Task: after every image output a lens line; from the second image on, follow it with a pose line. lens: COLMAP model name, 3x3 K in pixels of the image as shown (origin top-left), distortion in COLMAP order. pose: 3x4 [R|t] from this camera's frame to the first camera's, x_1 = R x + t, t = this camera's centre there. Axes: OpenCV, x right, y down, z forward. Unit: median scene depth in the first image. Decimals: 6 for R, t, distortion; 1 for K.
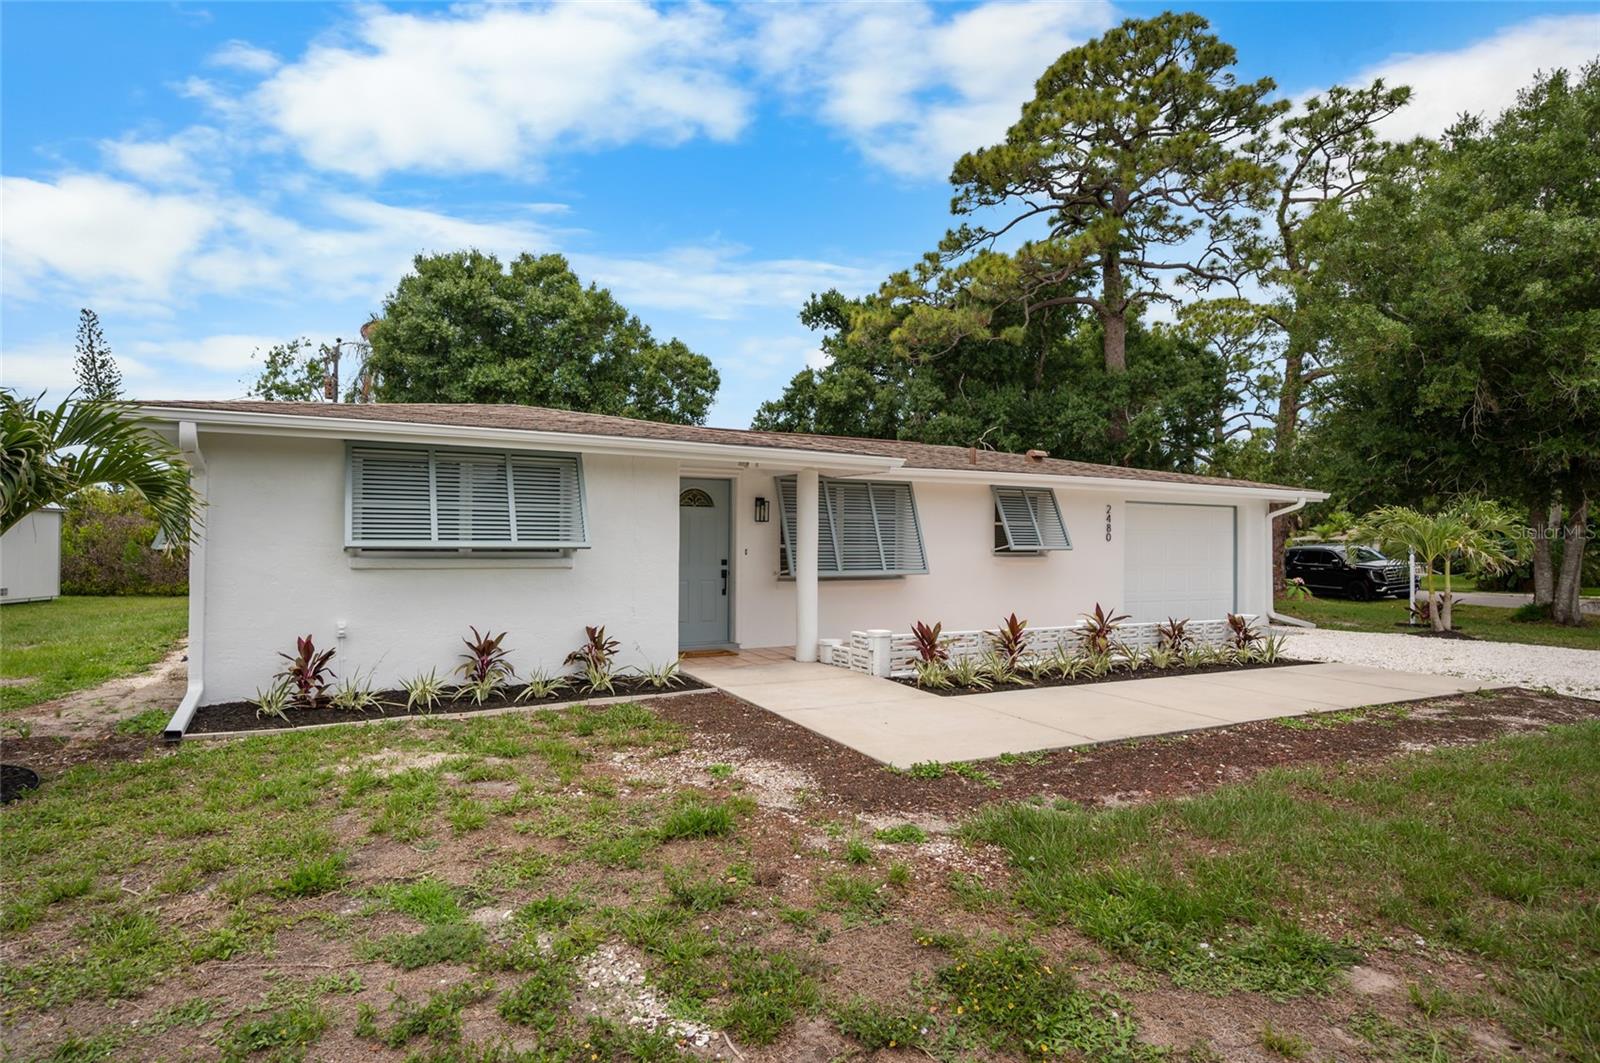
lens RADIAL K [[869.5, 0, 797.4], [0, 869.5, 534.8], [0, 0, 1]] dist [0.000951, 0.000725]
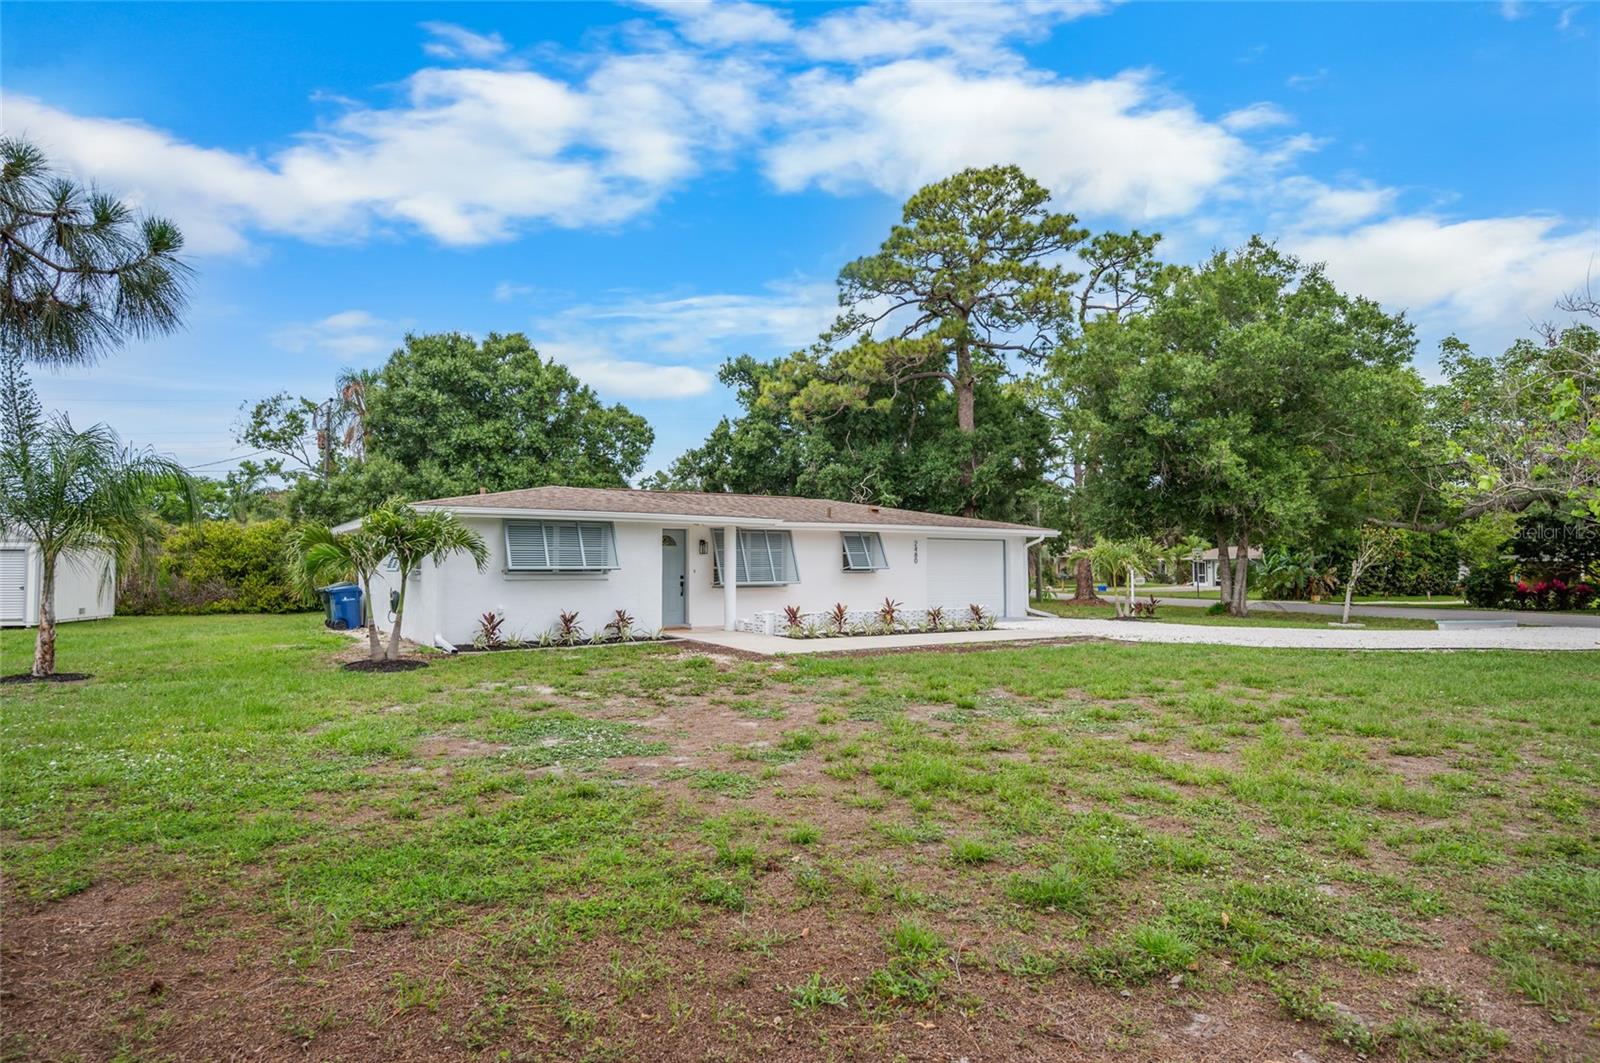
lens RADIAL K [[901.0, 0, 800.0], [0, 901.0, 531.5], [0, 0, 1]] dist [-0.003157, -0.000858]
pose [[0.995186, -0.004920, 0.097879, -0.009392], [0.007856, 0.999530, -0.029634, -0.001656], [-0.097688, 0.030260, 0.994757, -0.306873]]
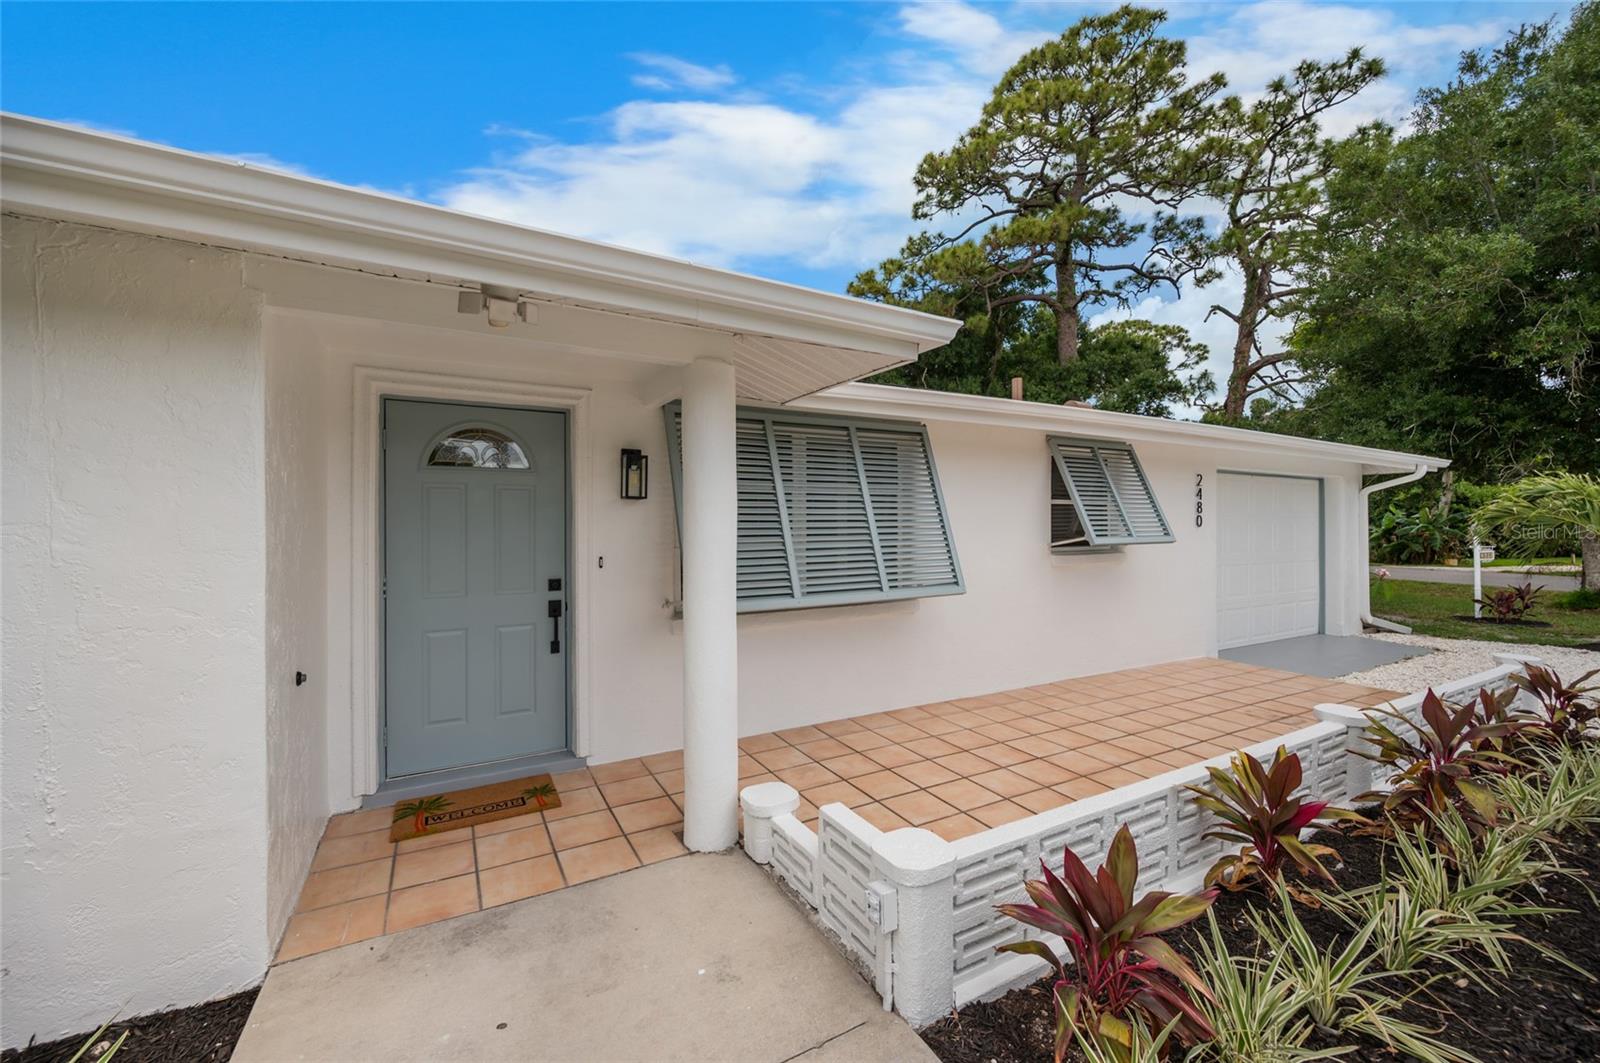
lens RADIAL K [[623.6, 0, 792.5], [0, 623.6, 533.3], [0, 0, 1]] dist [0.002117, 0.000166]
pose [[0.999854, -0.011693, 0.012473, 0.015921], [0.011426, 0.999709, 0.021236, -0.000860], [-0.012718, -0.021091, 0.999697, 0.245943]]
